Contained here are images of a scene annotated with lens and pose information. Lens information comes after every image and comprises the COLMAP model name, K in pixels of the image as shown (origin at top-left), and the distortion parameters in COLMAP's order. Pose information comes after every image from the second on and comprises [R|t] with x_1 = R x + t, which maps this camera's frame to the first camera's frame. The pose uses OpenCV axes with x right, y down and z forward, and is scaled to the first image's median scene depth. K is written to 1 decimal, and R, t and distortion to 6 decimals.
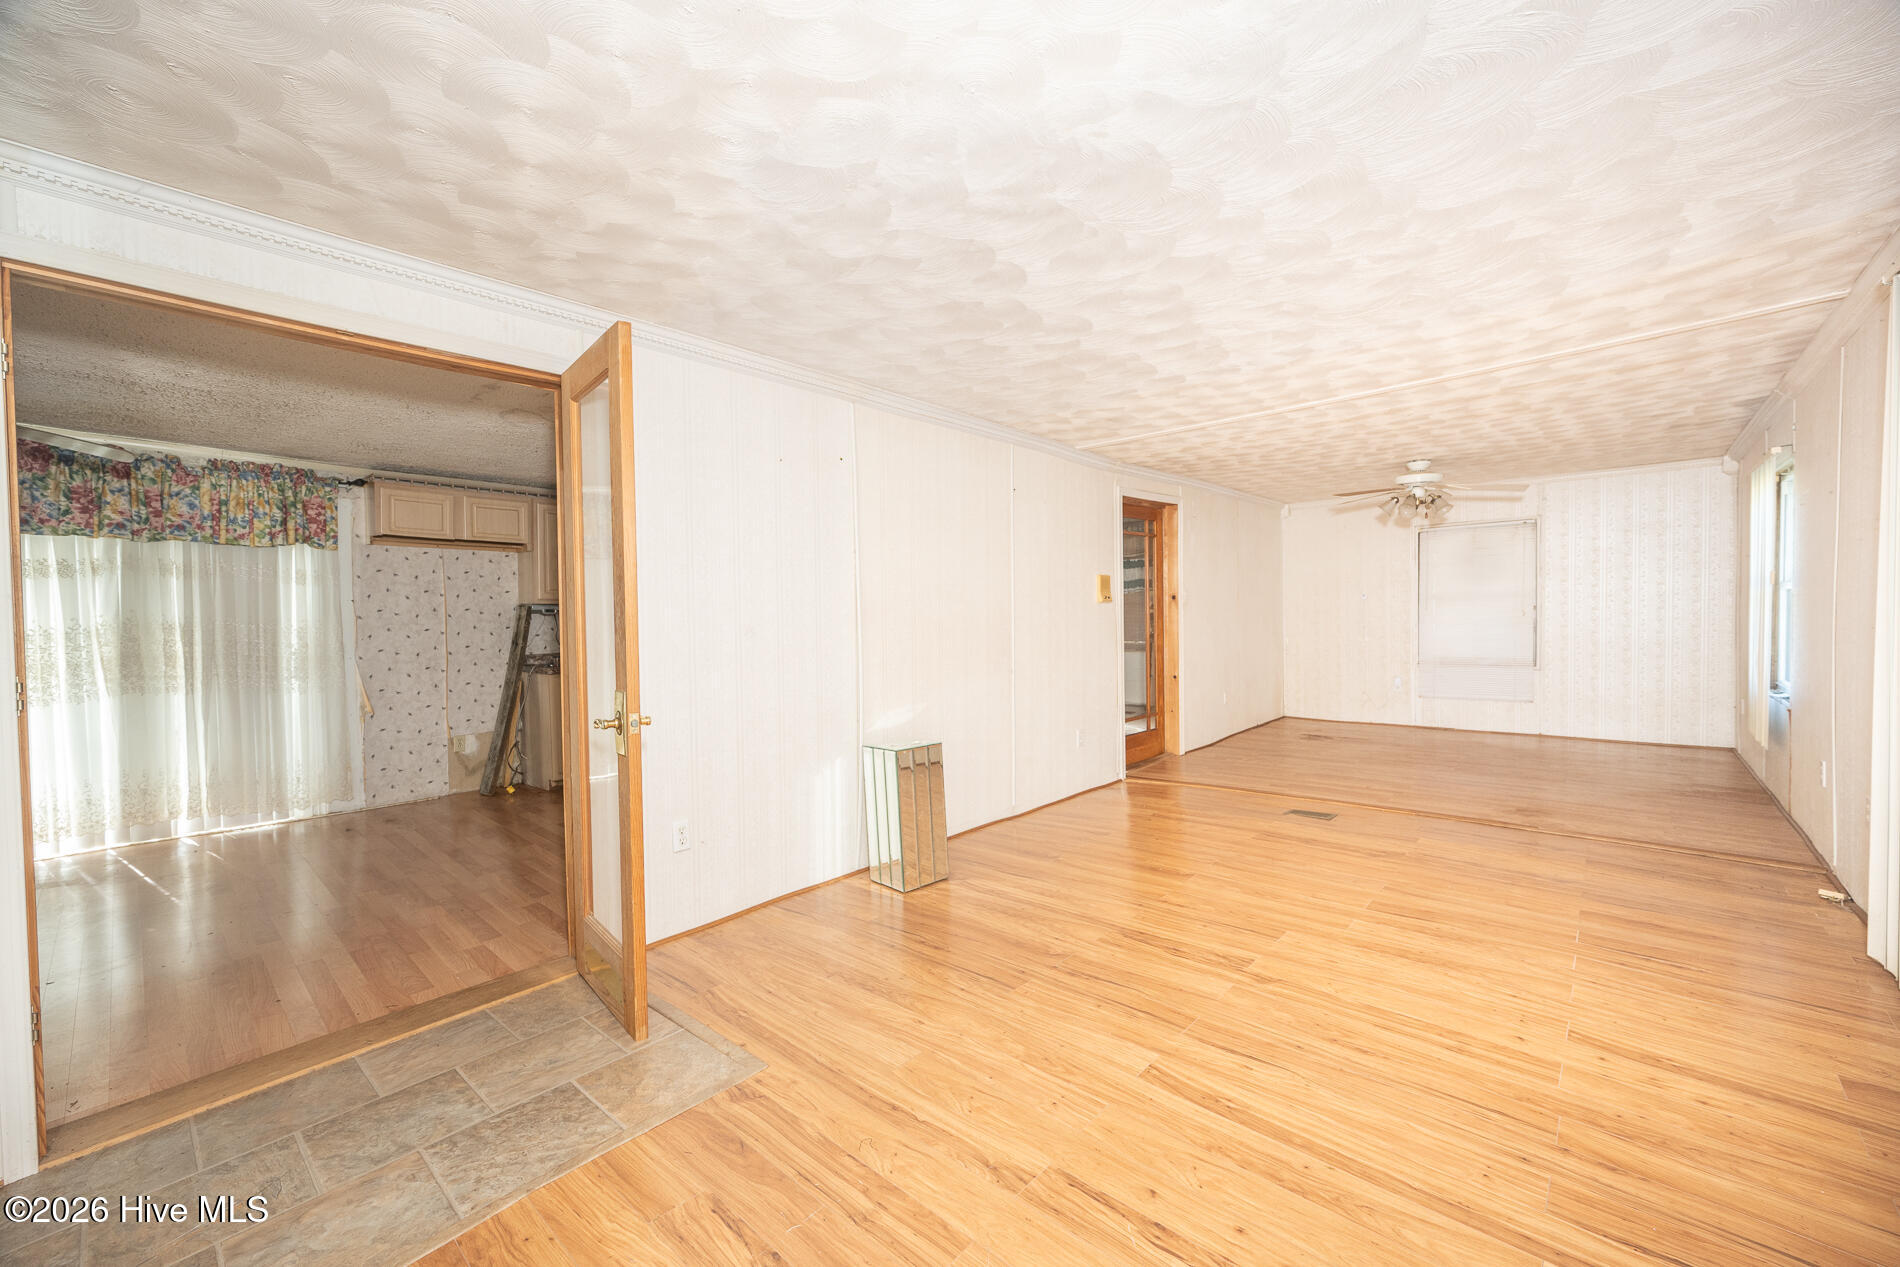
lens RADIAL K [[746.2, 0, 967.6], [0, 746.2, 640.4], [0, 0, 1]] dist [-0.000875, 0.000270]
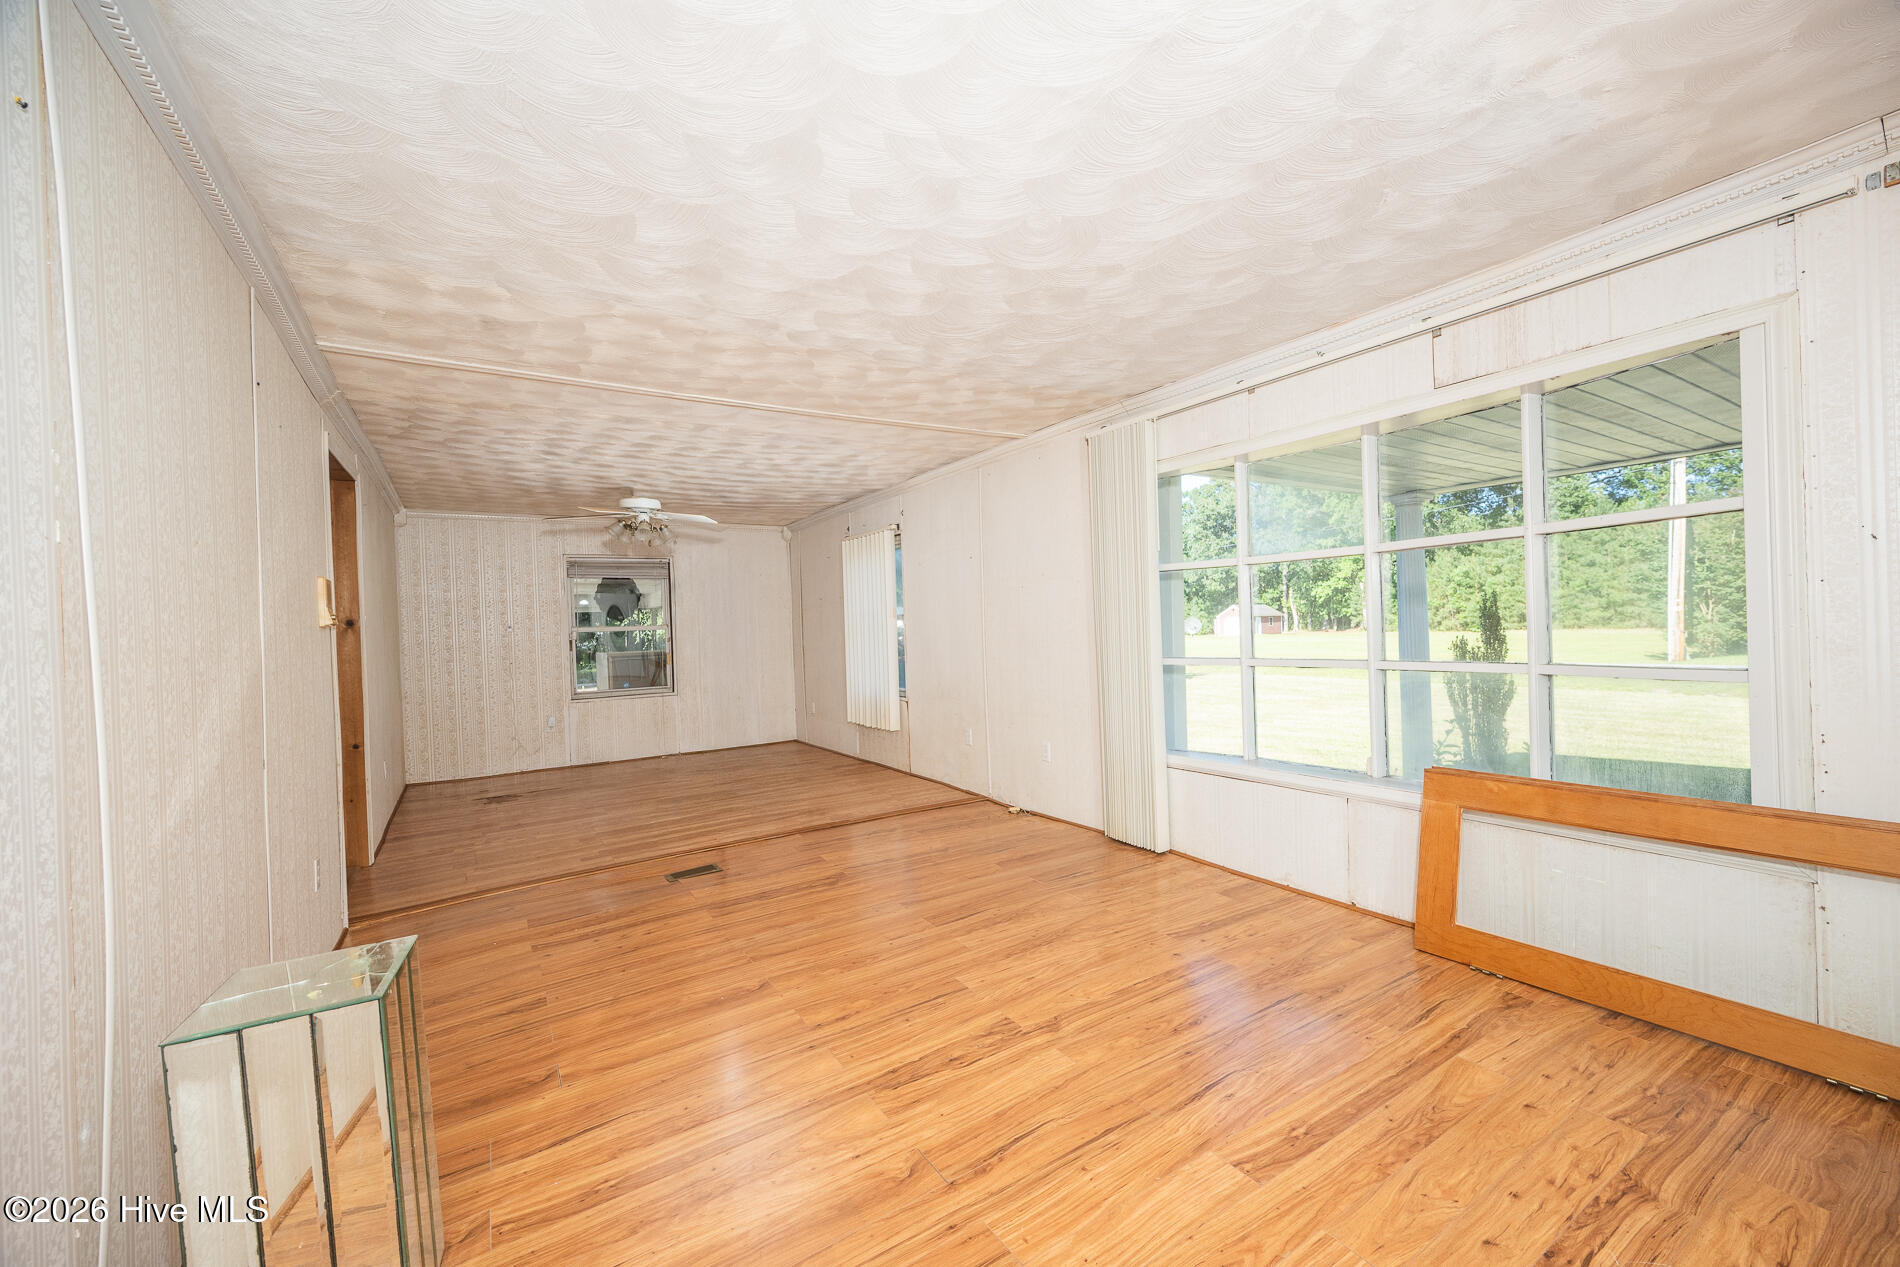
lens RADIAL K [[746.2, 0, 945.0], [0, 746.2, 620.7], [0, 0, 1]] dist [-0.000875, 0.000270]
pose [[0.283535, 0.020666, 0.958739, -0.471698], [0.060723, 0.997375, -0.039457, -0.006075], [-0.957037, 0.069405, 0.281536, 0.767390]]
